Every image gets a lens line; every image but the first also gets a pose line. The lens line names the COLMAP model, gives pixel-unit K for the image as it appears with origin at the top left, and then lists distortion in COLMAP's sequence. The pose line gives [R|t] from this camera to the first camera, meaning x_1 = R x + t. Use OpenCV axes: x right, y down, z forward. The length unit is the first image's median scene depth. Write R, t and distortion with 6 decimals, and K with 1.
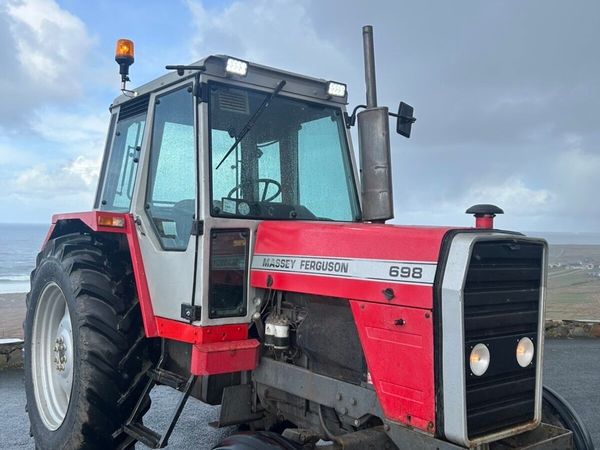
lens RADIAL K [[606.5, 0, 300.0], [0, 606.5, 225.0], [0, 0, 1]] dist [0.069789, -0.002349]
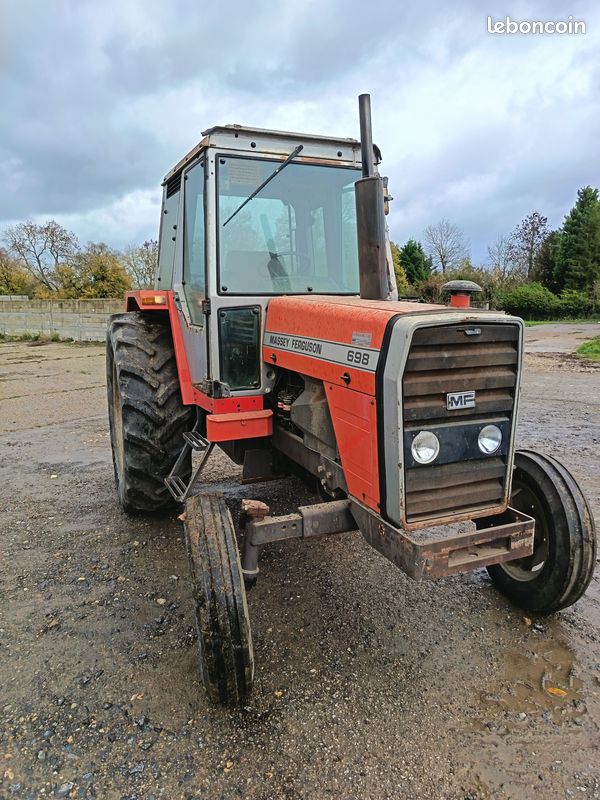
lens RADIAL K [[557.7, 0, 300.0], [0, 557.7, 400.0], [0, 0, 1]] dist [0.110661, -0.163722]
pose [[0.966026, 0.022608, -0.257453, 0.251909], [0.032704, 0.977465, 0.208548, -0.036585], [0.256367, -0.209882, 0.943518, 0.091394]]
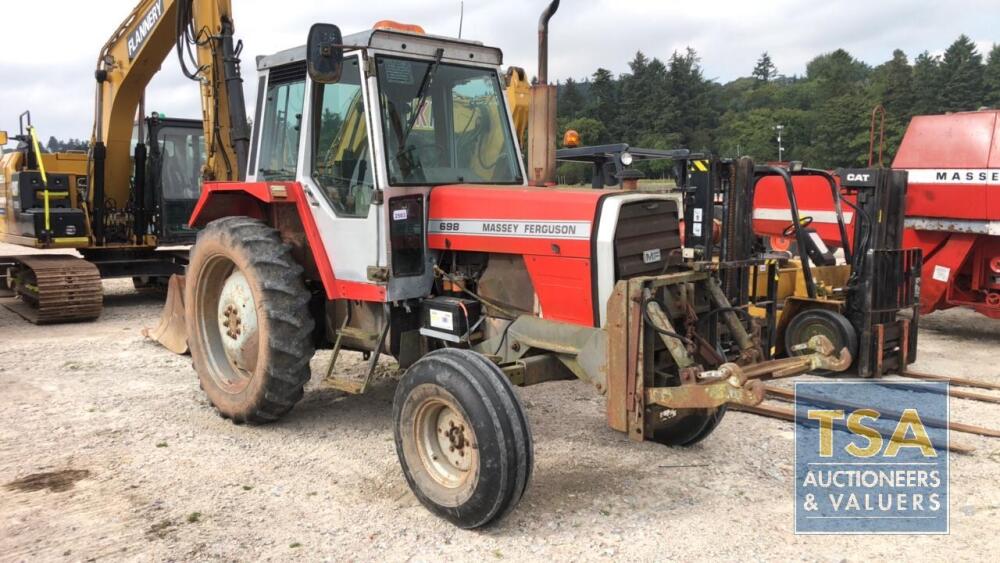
lens RADIAL K [[818.8, 0, 500.0], [0, 818.8, 281.5], [0, 0, 1]] dist [0.159396, 0.000293]
pose [[0.992654, -0.045828, 0.111977, -0.128223], [0.030128, 0.989962, 0.138083, -0.044767], [-0.117181, -0.133695, 0.984070, -0.527790]]
